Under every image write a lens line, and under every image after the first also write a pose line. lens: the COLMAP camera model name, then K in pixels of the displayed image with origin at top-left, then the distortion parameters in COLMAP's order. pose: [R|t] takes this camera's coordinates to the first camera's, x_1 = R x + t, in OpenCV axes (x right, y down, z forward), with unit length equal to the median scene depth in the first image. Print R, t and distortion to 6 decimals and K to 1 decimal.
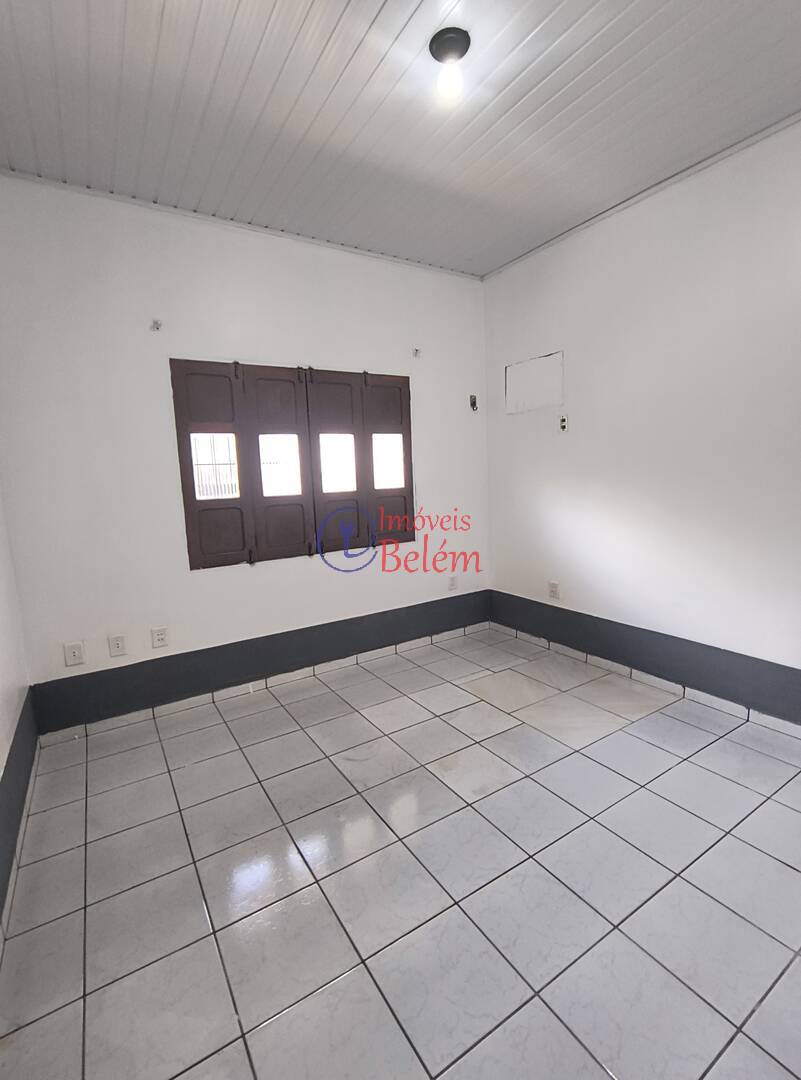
lens RADIAL K [[487.6, 0, 400.5], [0, 487.6, 540.0], [0, 0, 1]] dist [-0.001462, -0.000245]
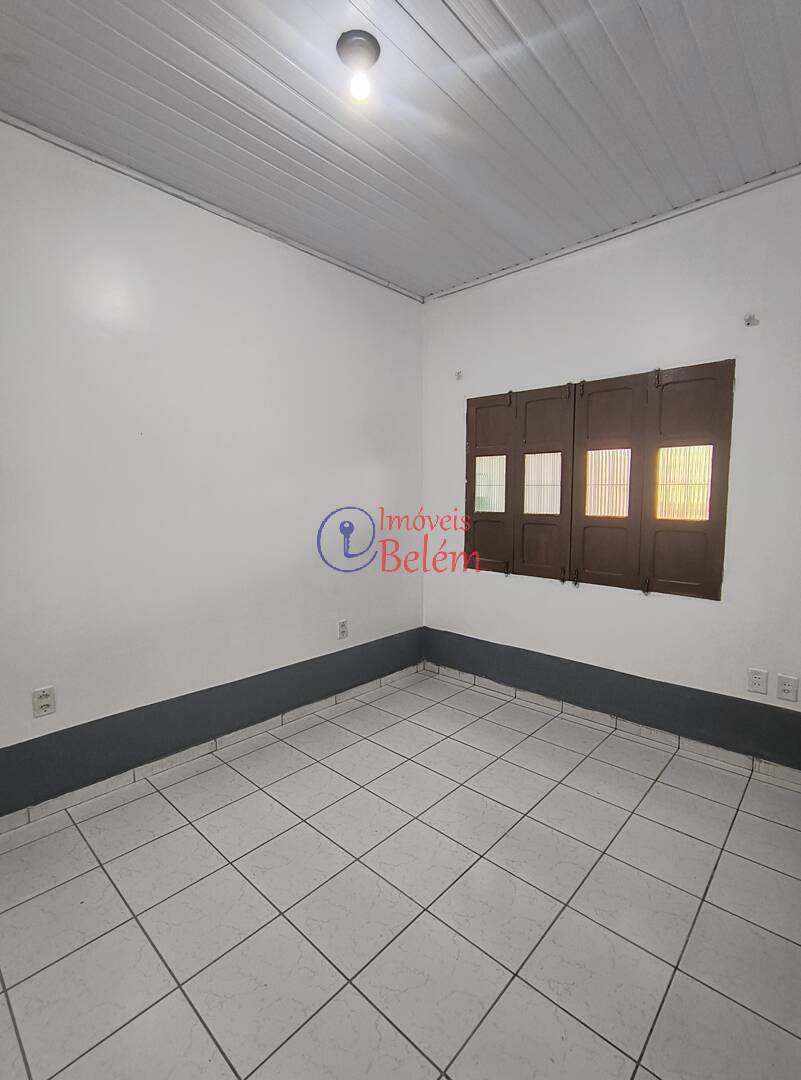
lens RADIAL K [[523.1, 0, 400.5], [0, 523.1, 540.0], [0, 0, 1]] dist [-0.002787, -0.000821]
pose [[0.264715, 0.123345, -0.956406, 0.690558], [-0.150507, 0.984917, 0.085365, -0.085230], [0.952509, 0.121348, 0.279286, 0.417646]]
